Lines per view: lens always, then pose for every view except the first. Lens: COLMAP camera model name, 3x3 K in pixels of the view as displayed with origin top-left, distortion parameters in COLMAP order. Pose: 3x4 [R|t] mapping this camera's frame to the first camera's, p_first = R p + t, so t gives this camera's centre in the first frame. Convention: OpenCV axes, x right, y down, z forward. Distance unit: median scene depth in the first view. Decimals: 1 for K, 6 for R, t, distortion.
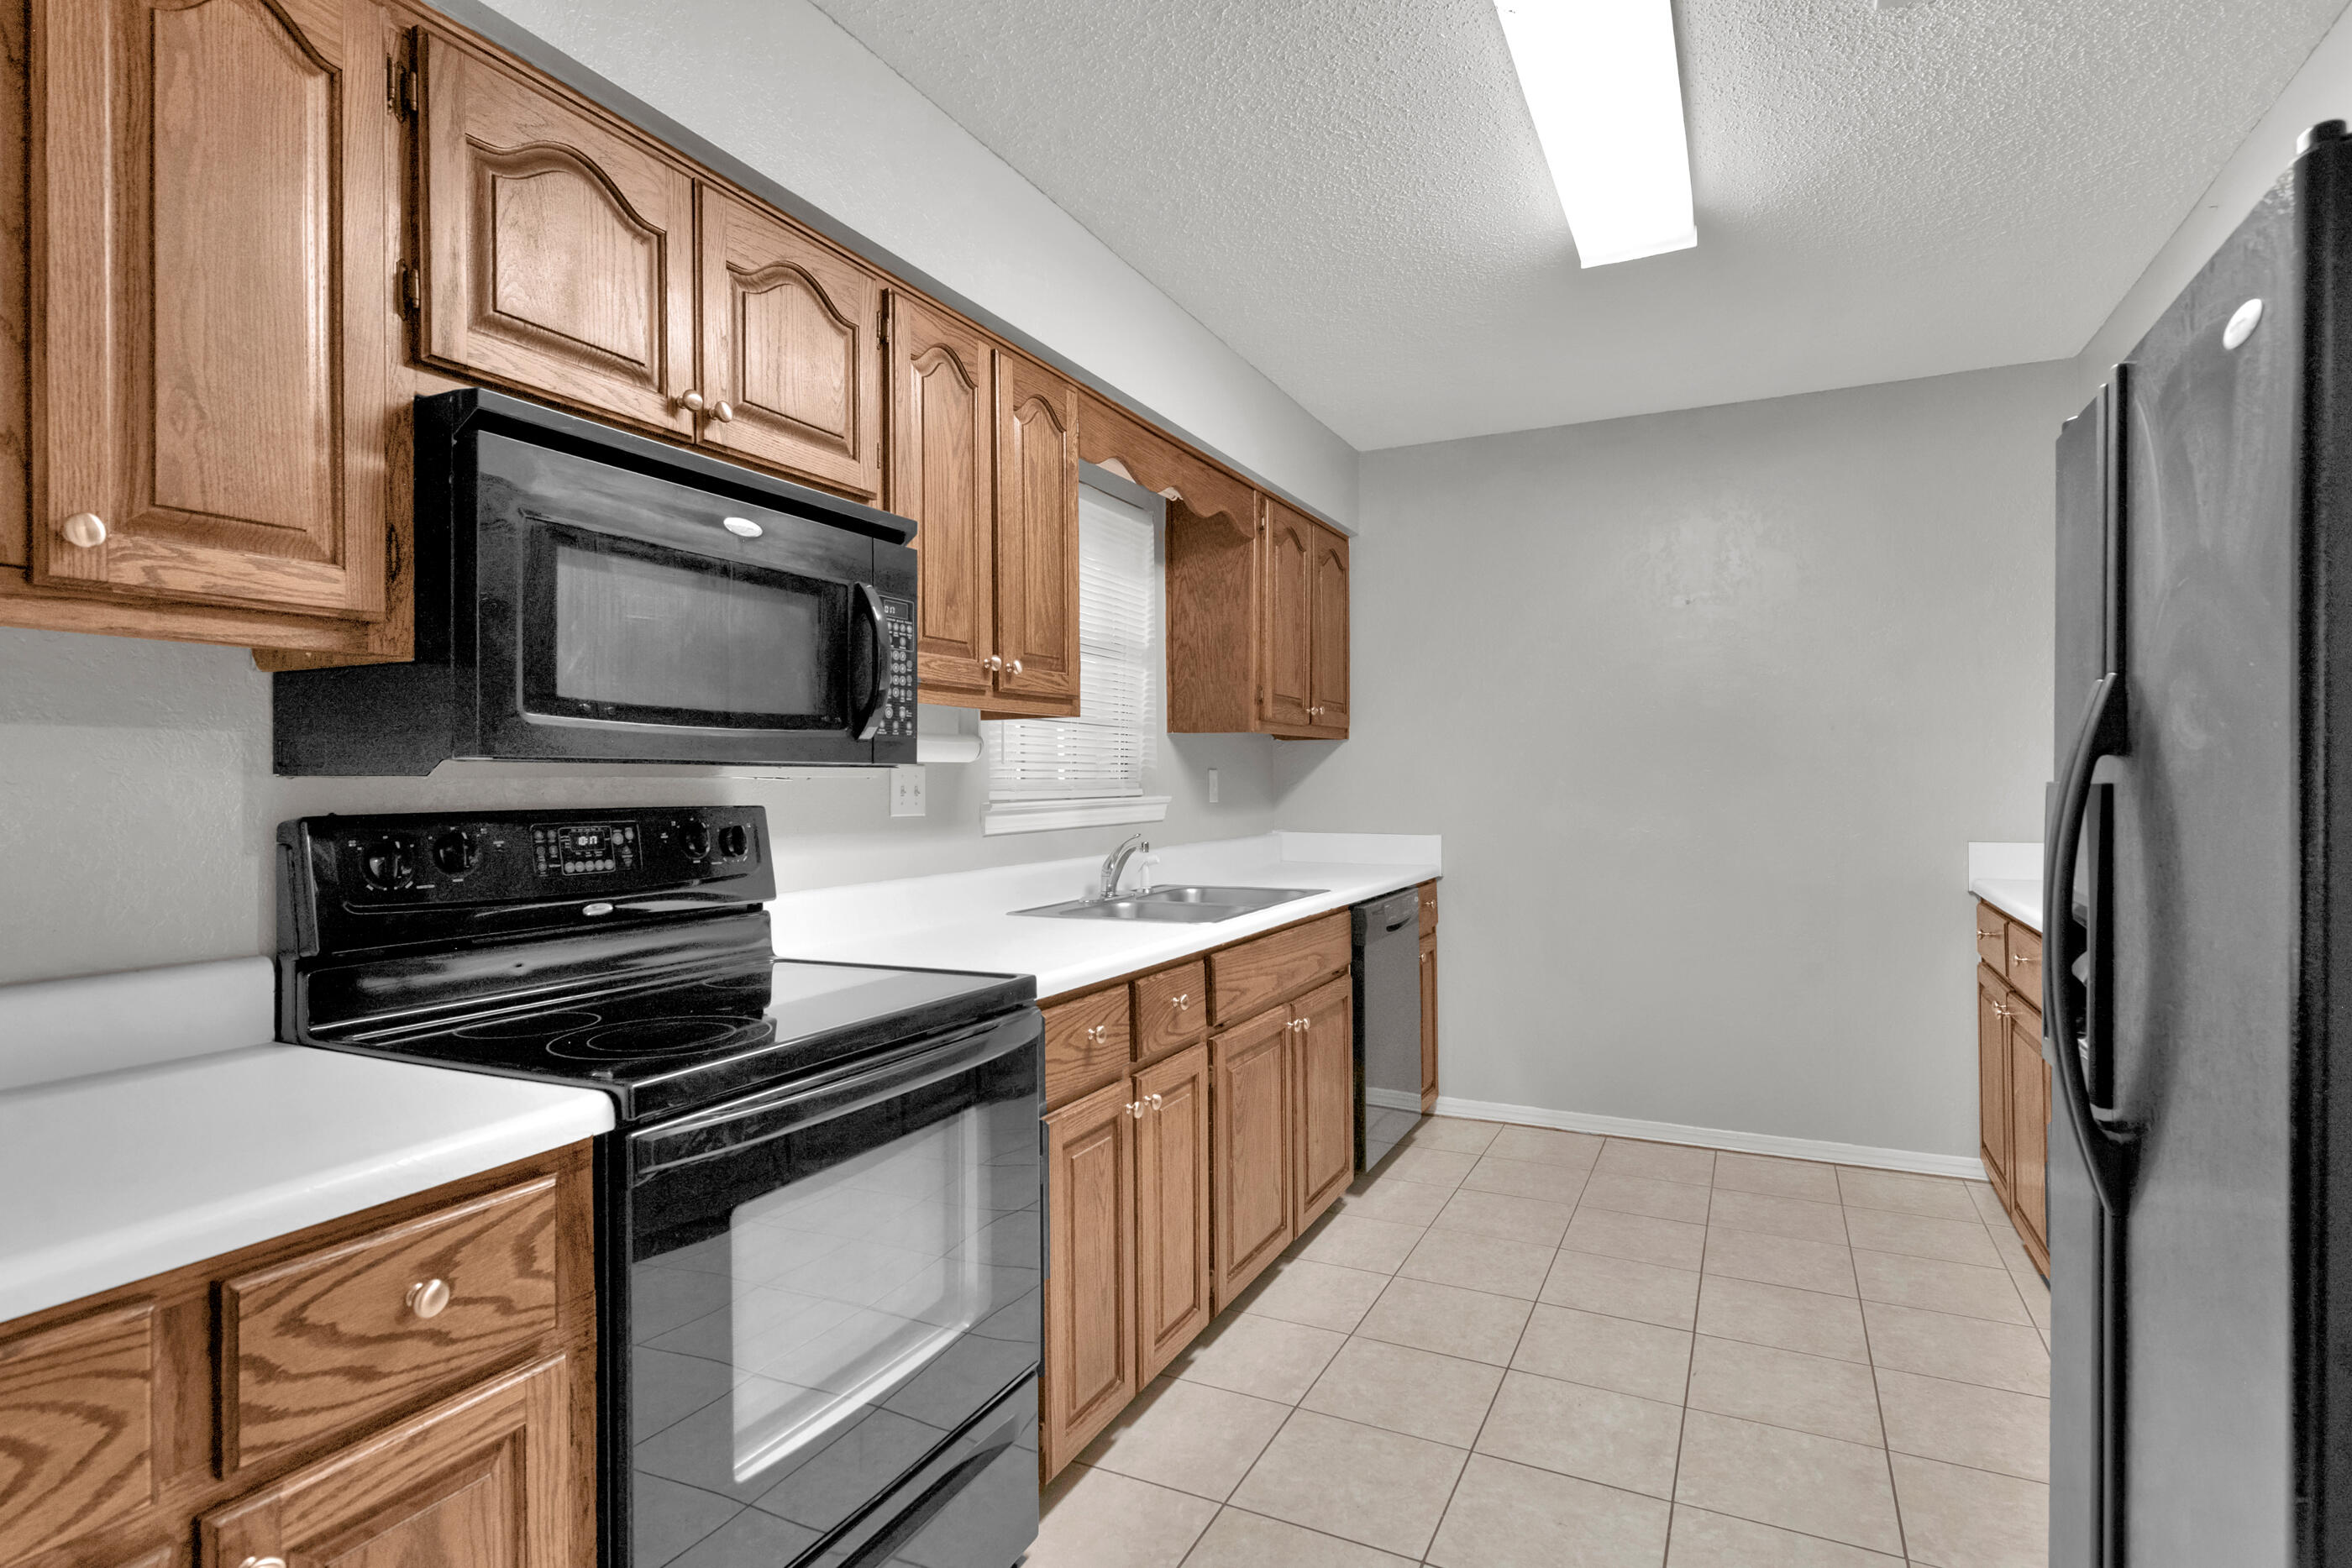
lens RADIAL K [[1183.2, 0, 1140.7], [0, 1183.2, 777.1], [0, 0, 1]] dist [0.009329, -0.006649]
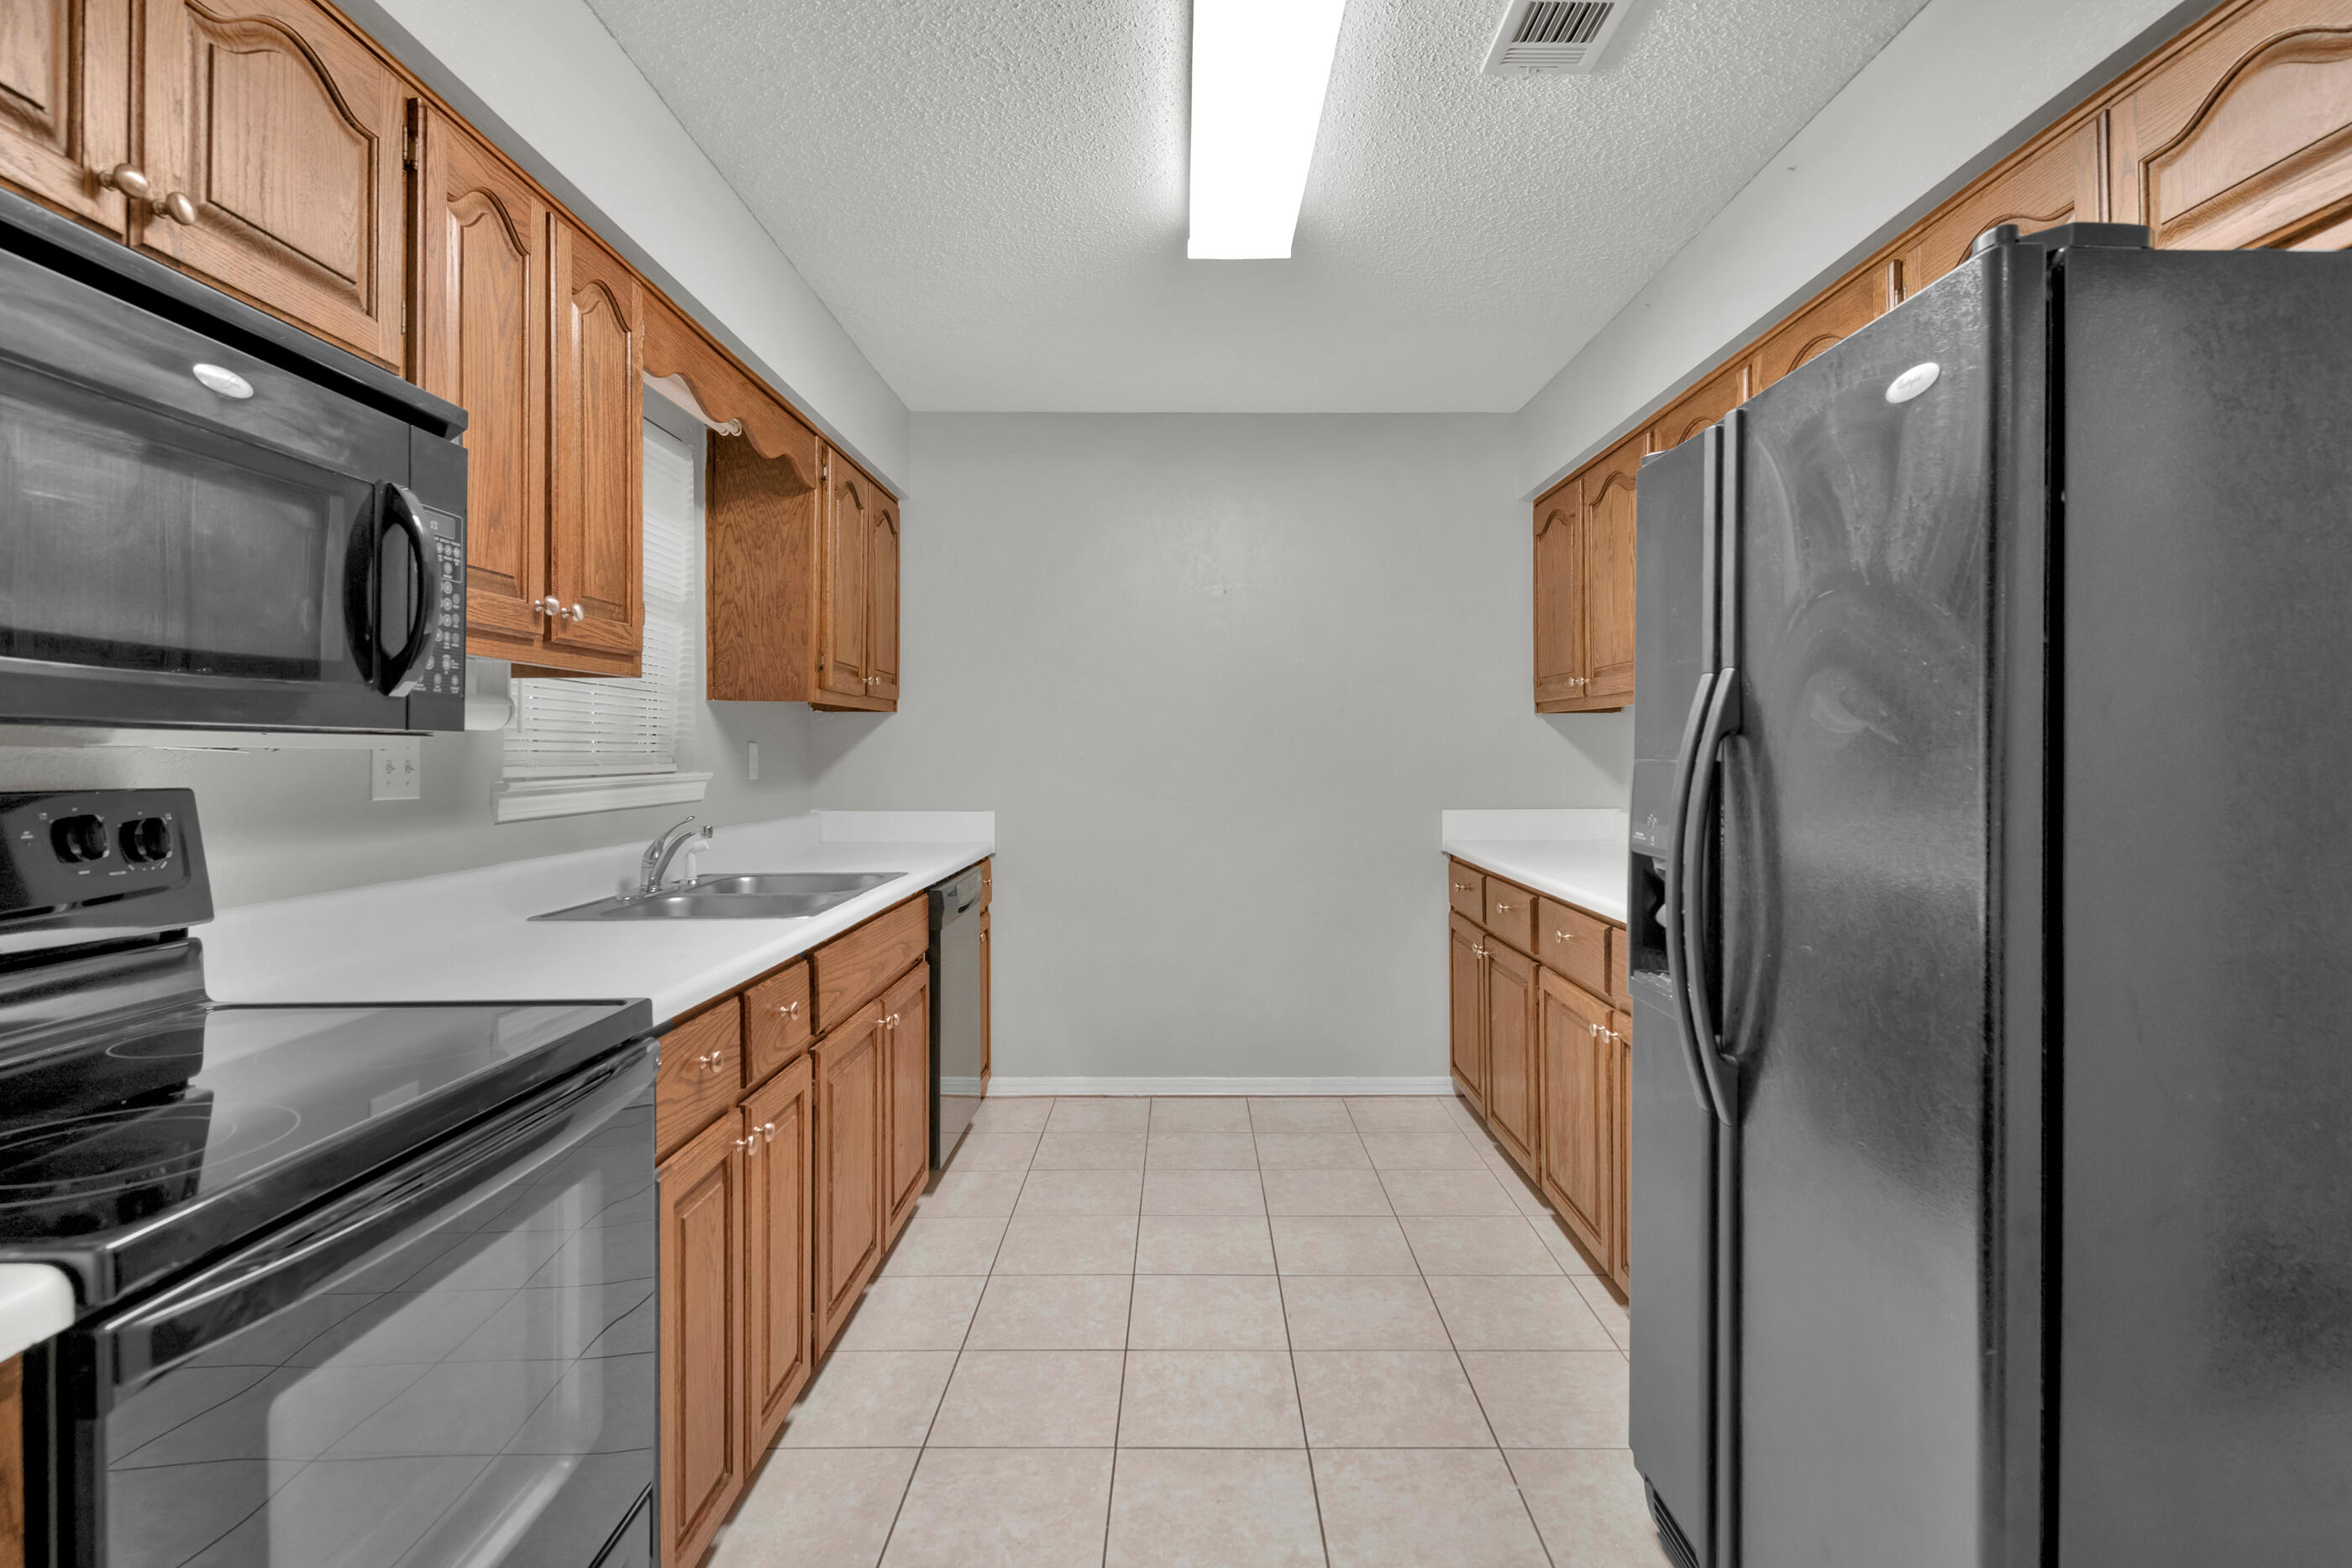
lens RADIAL K [[1183.2, 0, 1175.8], [0, 1183.2, 744.9], [0, 0, 1]] dist [0.009329, -0.006649]
pose [[0.889906, 0.008091, 0.456073, -0.109035], [-0.005363, 0.999959, -0.007275, 0.000358], [-0.456113, 0.004028, 0.889913, 0.098492]]
